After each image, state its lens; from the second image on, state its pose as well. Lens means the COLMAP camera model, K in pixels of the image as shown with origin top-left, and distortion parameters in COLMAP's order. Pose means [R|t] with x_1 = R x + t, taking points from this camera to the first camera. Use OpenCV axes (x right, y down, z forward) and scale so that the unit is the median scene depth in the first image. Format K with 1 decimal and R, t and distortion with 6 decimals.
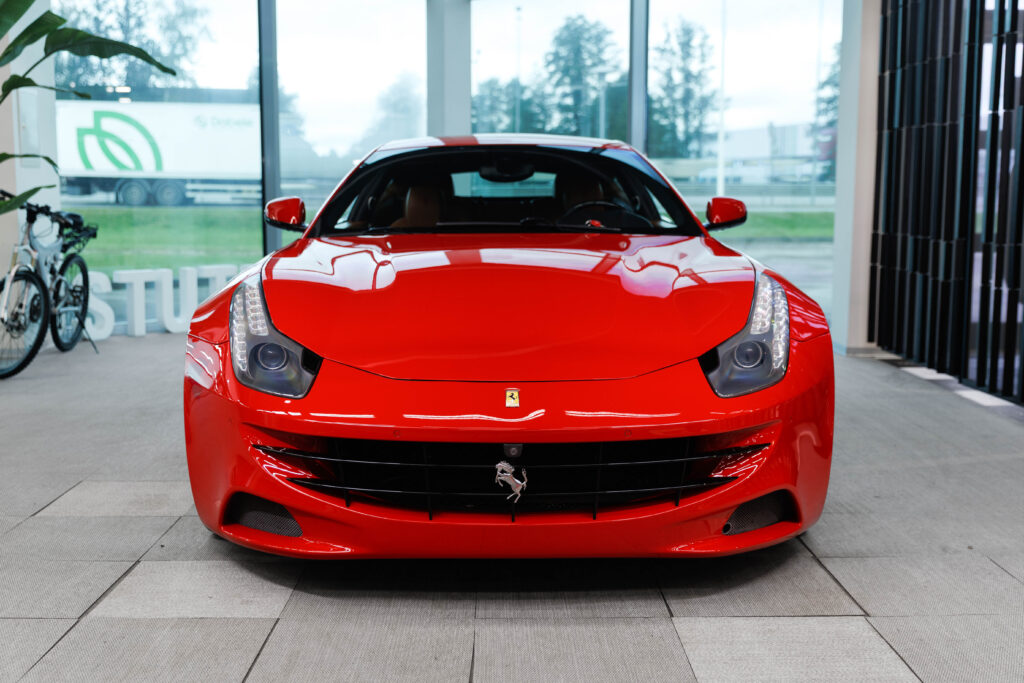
lens RADIAL K [[1230.9, 0, 512.0], [0, 1230.9, 341.5], [0, 0, 1]] dist [-0.023147, 0.014649]
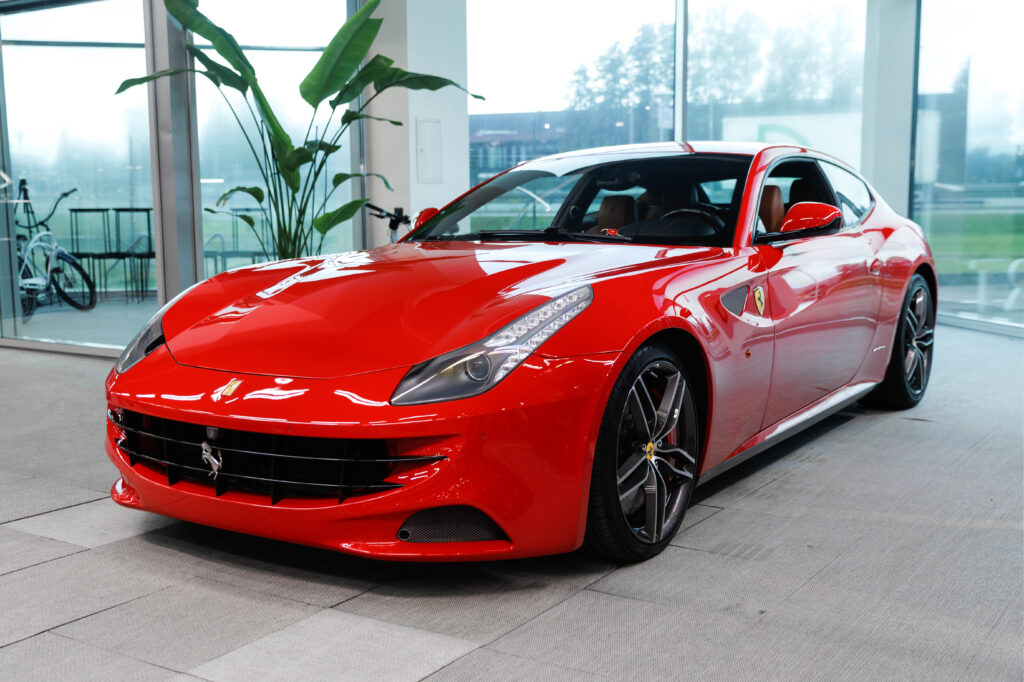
lens RADIAL K [[1167.1, 0, 520.4], [0, 1167.1, 353.4], [0, 0, 1]] dist [0.017790, 0.030637]
pose [[0.807597, 0.060539, -0.586619, 0.818510], [-0.054281, 0.998125, 0.028277, -0.029205], [0.587231, 0.009006, 0.809369, 0.282698]]
